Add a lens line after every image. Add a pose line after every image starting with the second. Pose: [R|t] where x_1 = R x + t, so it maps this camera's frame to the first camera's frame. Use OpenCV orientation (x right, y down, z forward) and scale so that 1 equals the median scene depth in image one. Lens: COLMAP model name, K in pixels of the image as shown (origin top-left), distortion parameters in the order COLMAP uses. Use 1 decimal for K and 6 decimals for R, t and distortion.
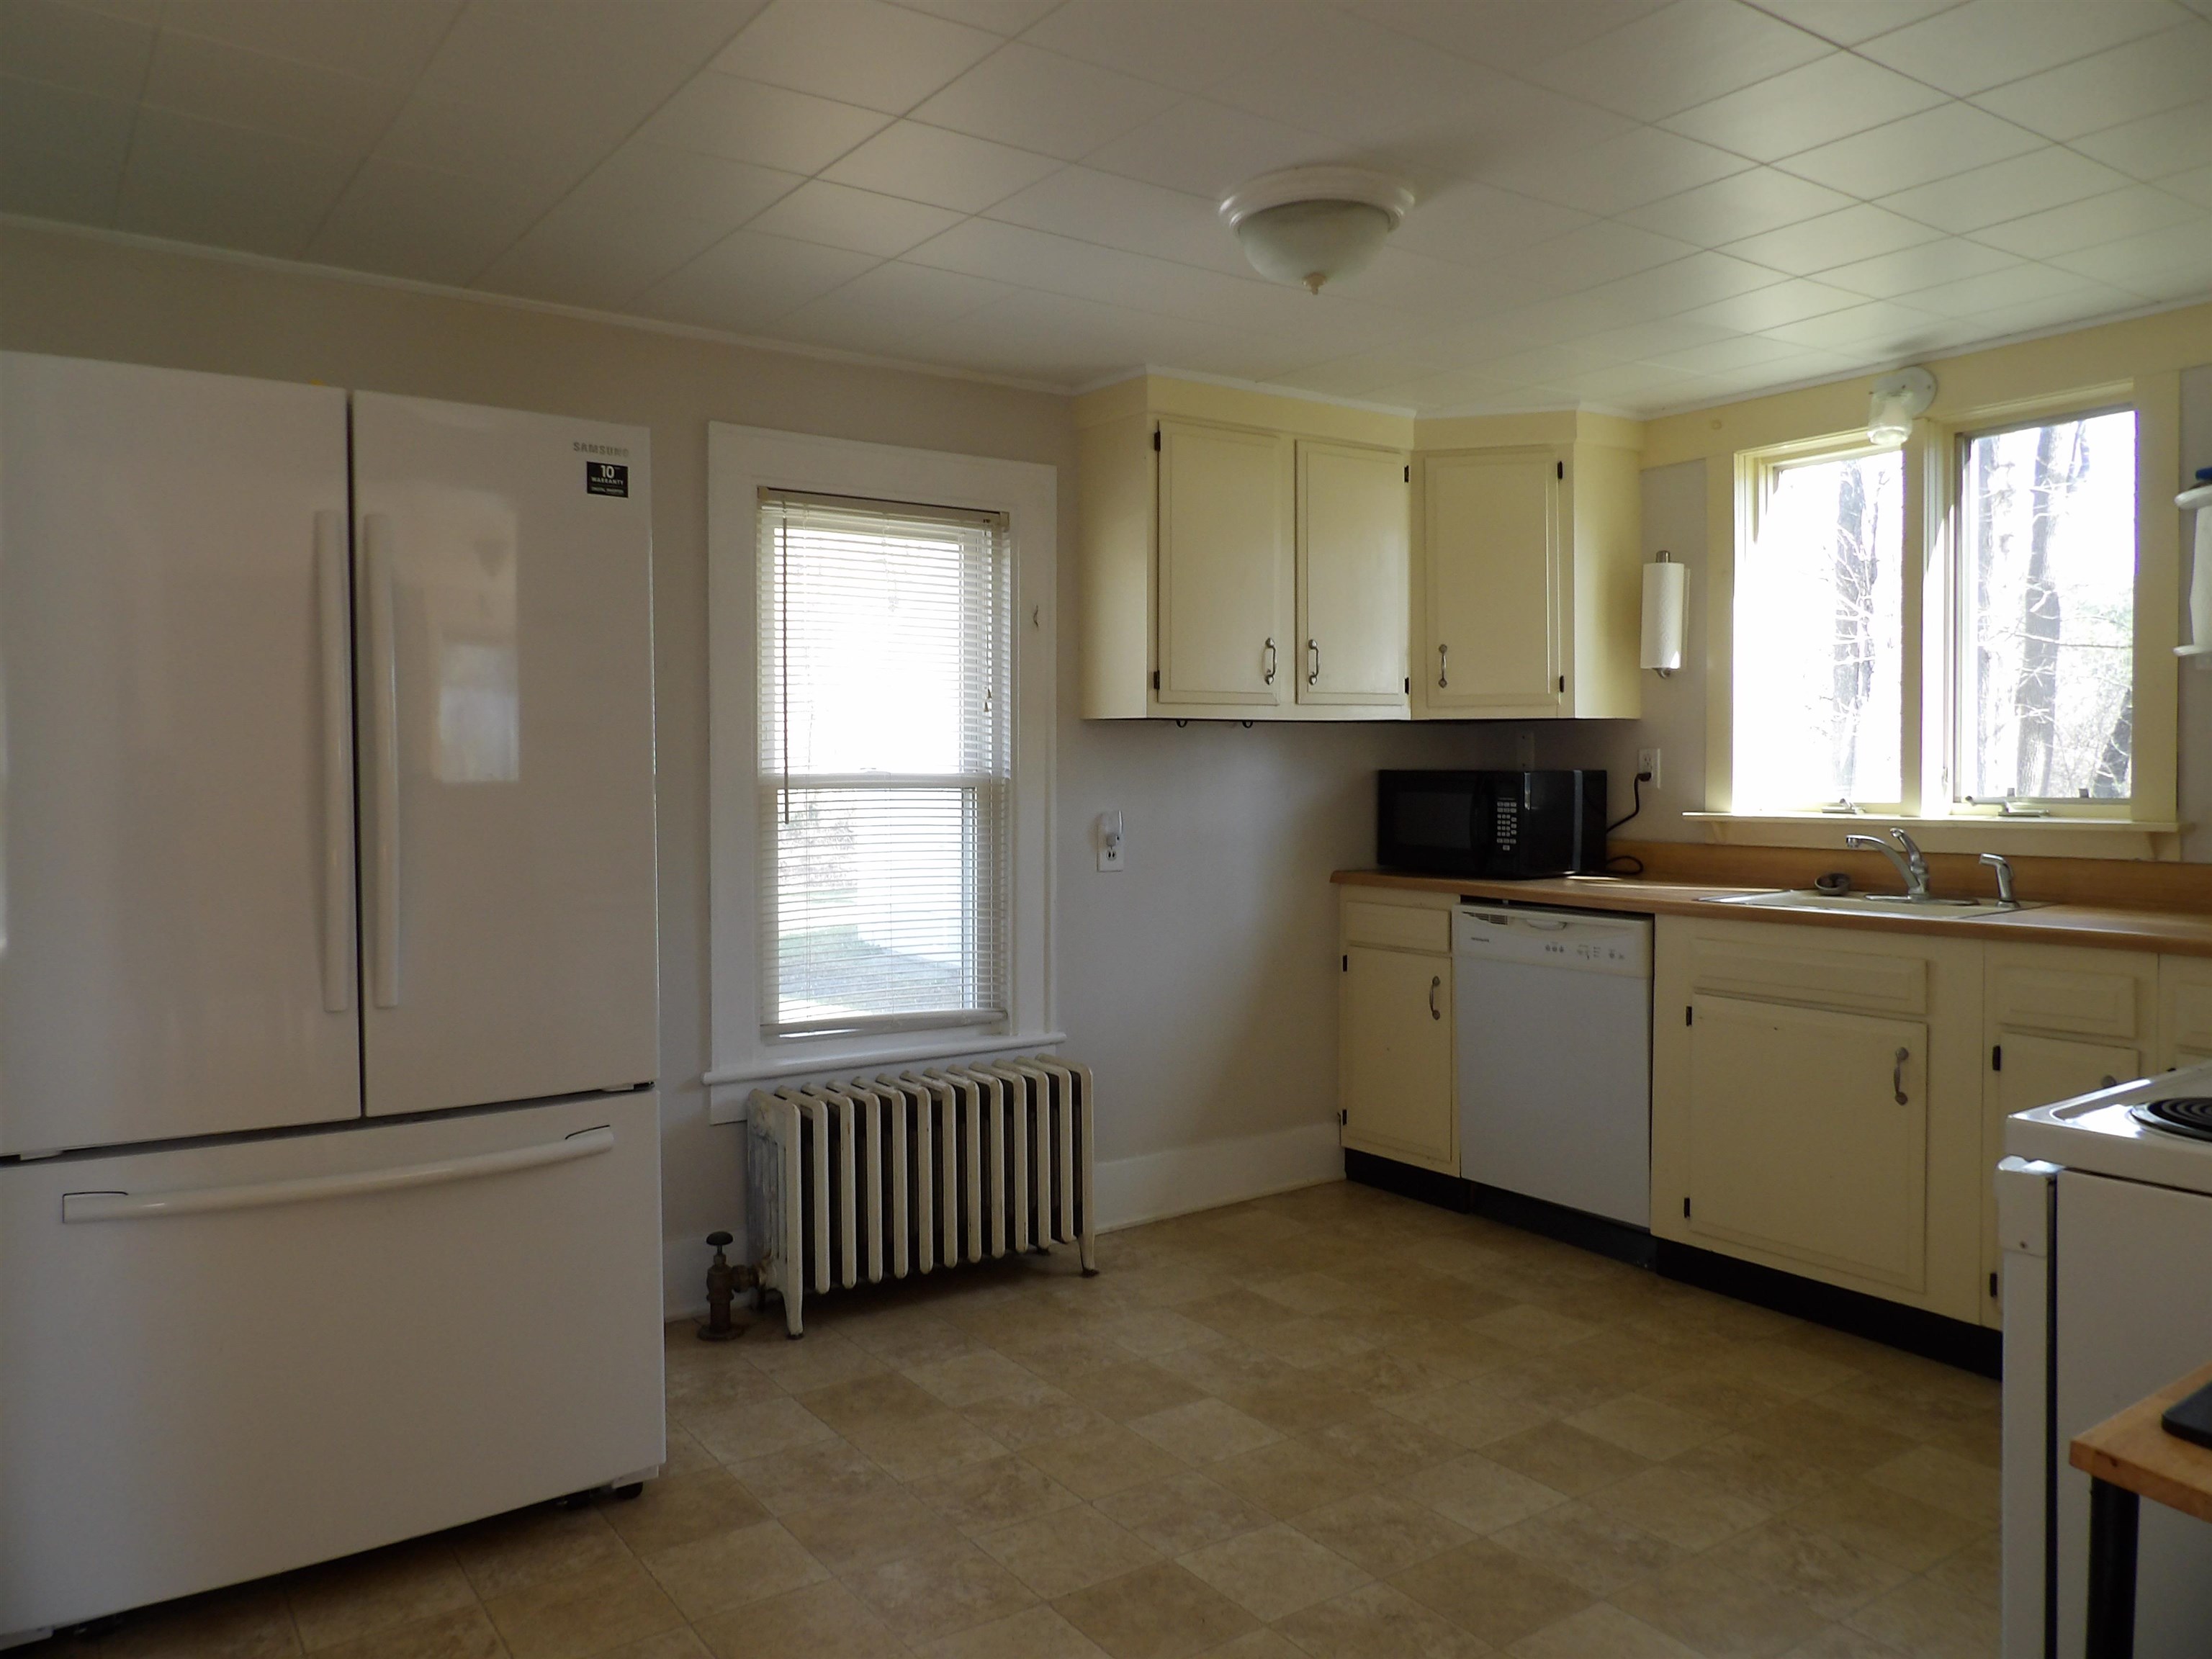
lens RADIAL K [[1576.9, 0, 1104.4], [0, 1576.9, 827.0], [0, 0, 1]] dist [-0.042298, 0.049344]
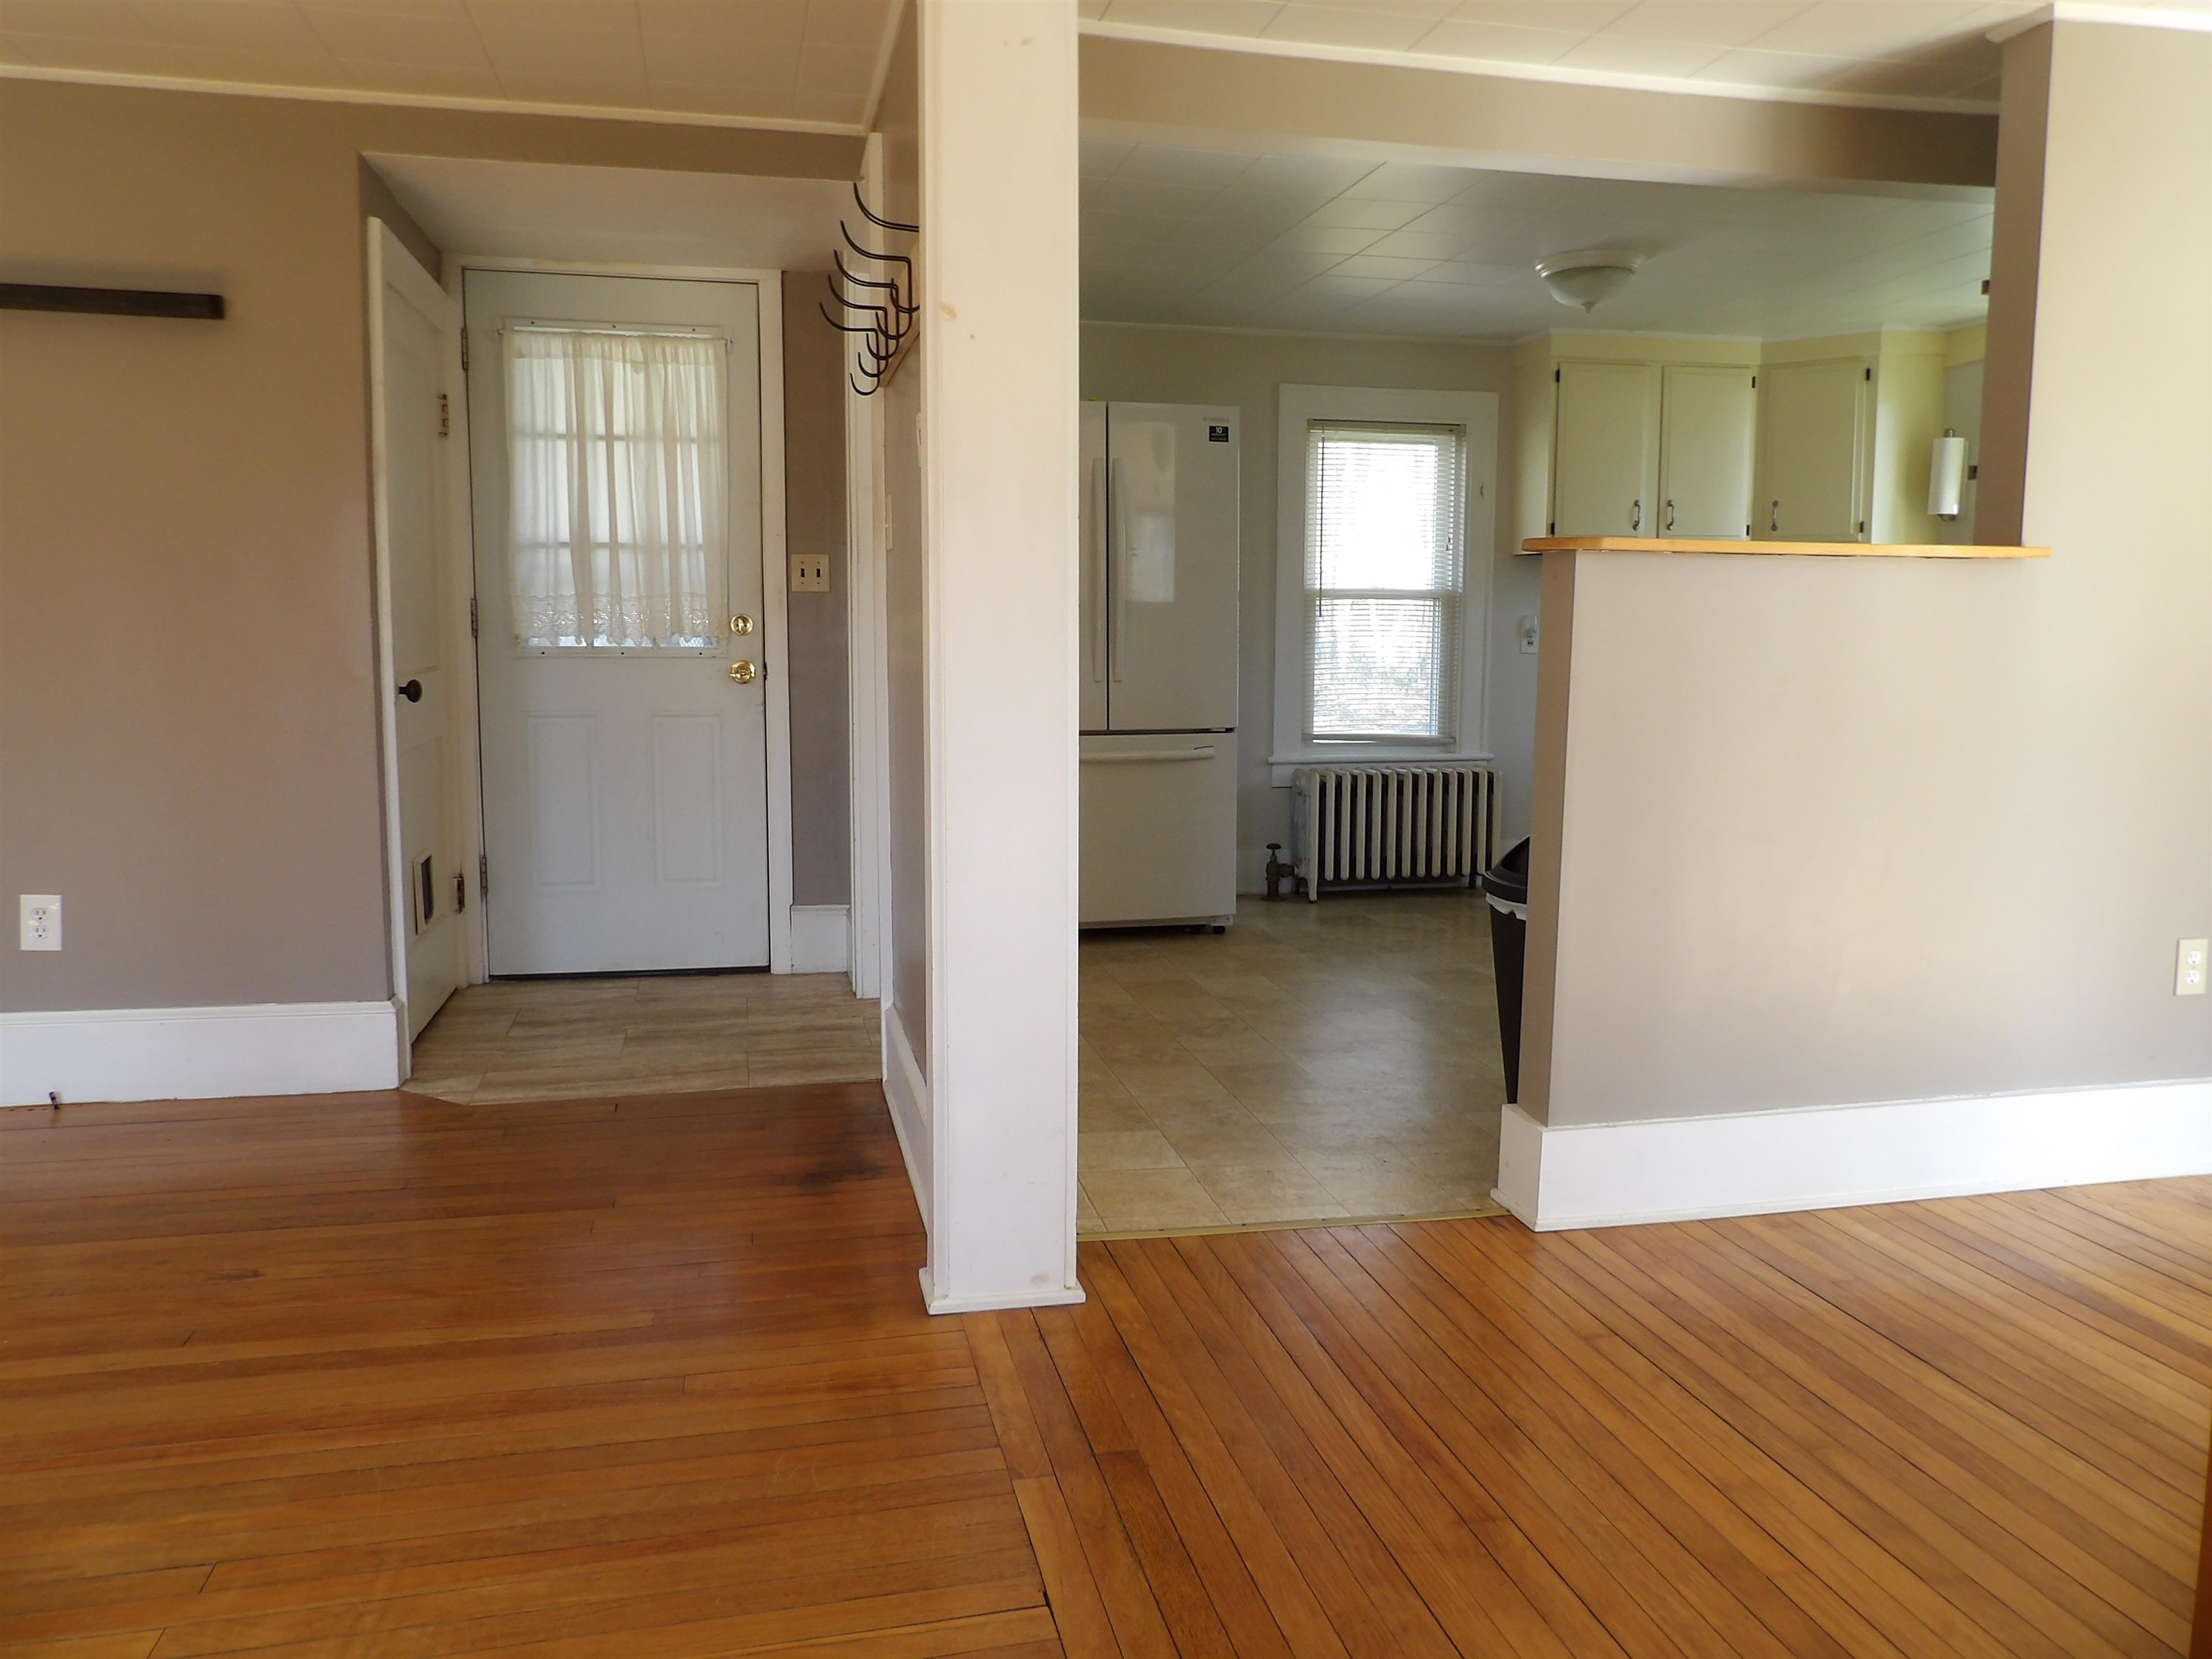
lens RADIAL K [[1576.9, 0, 1105.8], [0, 1576.9, 814.6], [0, 0, 1]] dist [-0.042298, 0.049344]
pose [[0.924081, 0.047661, -0.379212, 0.232752], [-0.017874, 0.996498, 0.081688, 0.073238], [0.381777, -0.068708, 0.921697, -0.657295]]
